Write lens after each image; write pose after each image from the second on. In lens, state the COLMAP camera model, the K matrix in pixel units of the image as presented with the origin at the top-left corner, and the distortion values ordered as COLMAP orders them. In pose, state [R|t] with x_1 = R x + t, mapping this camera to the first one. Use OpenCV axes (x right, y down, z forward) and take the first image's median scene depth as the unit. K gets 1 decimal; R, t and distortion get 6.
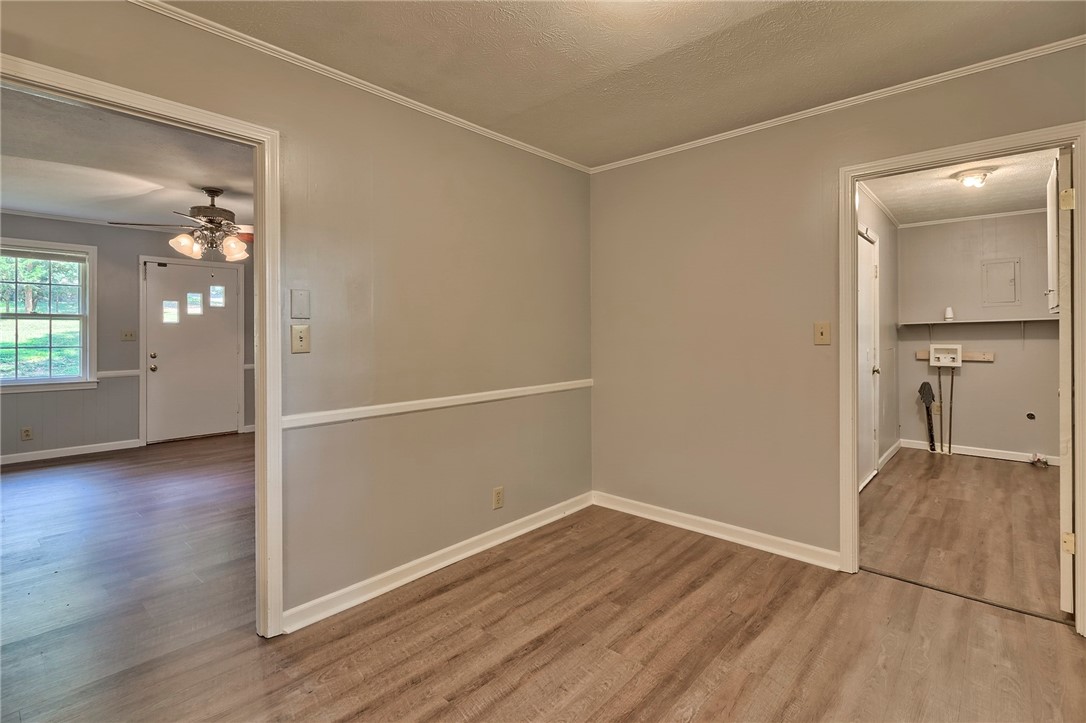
lens RADIAL K [[517.8, 0, 562.1], [0, 517.8, 340.9], [0, 0, 1]] dist [-0.000135, -0.001118]
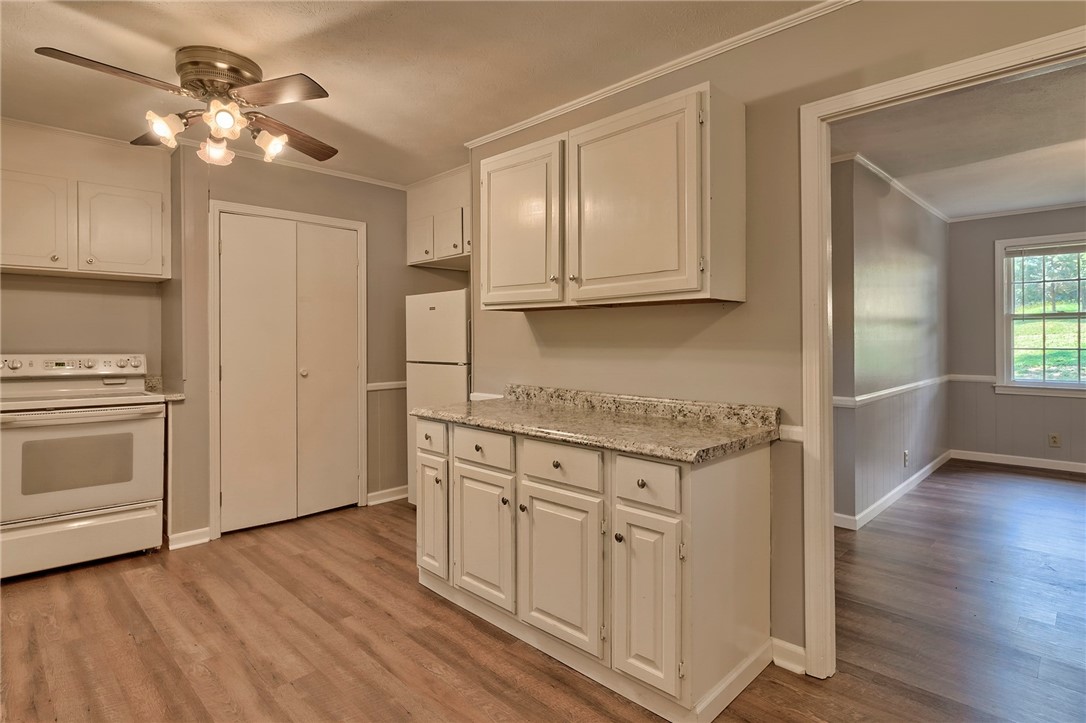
lens RADIAL K [[574.8, 0, 529.9], [0, 574.8, 343.3], [0, 0, 1]] dist [0.004428, -0.004862]
pose [[-0.097489, 0.008315, -0.995202, 0.307212], [-0.007729, 0.999929, 0.009111, 0.000180], [0.995207, 0.008580, -0.097418, 0.428812]]
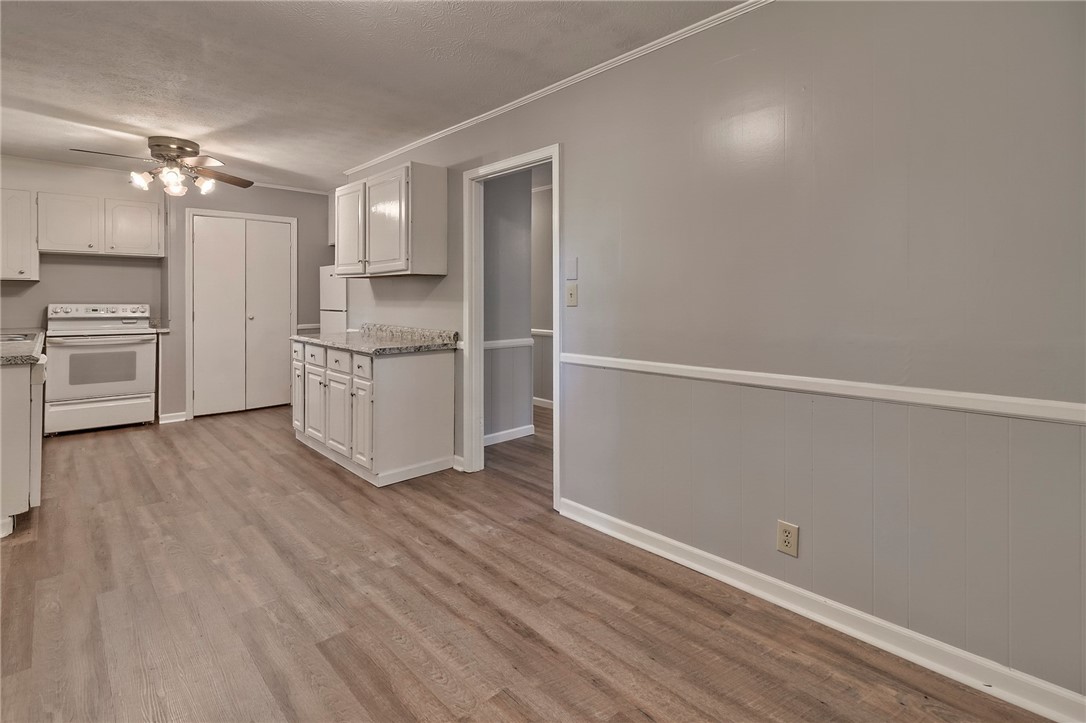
lens RADIAL K [[517.8, 0, 519.5], [0, 517.8, 300.2], [0, 0, 1]] dist [-0.000135, -0.001118]
pose [[-0.131033, 0.008700, -0.991340, 0.722181], [-0.009639, 0.999903, 0.010049, -0.002634], [0.991331, 0.010873, -0.130937, 0.945545]]
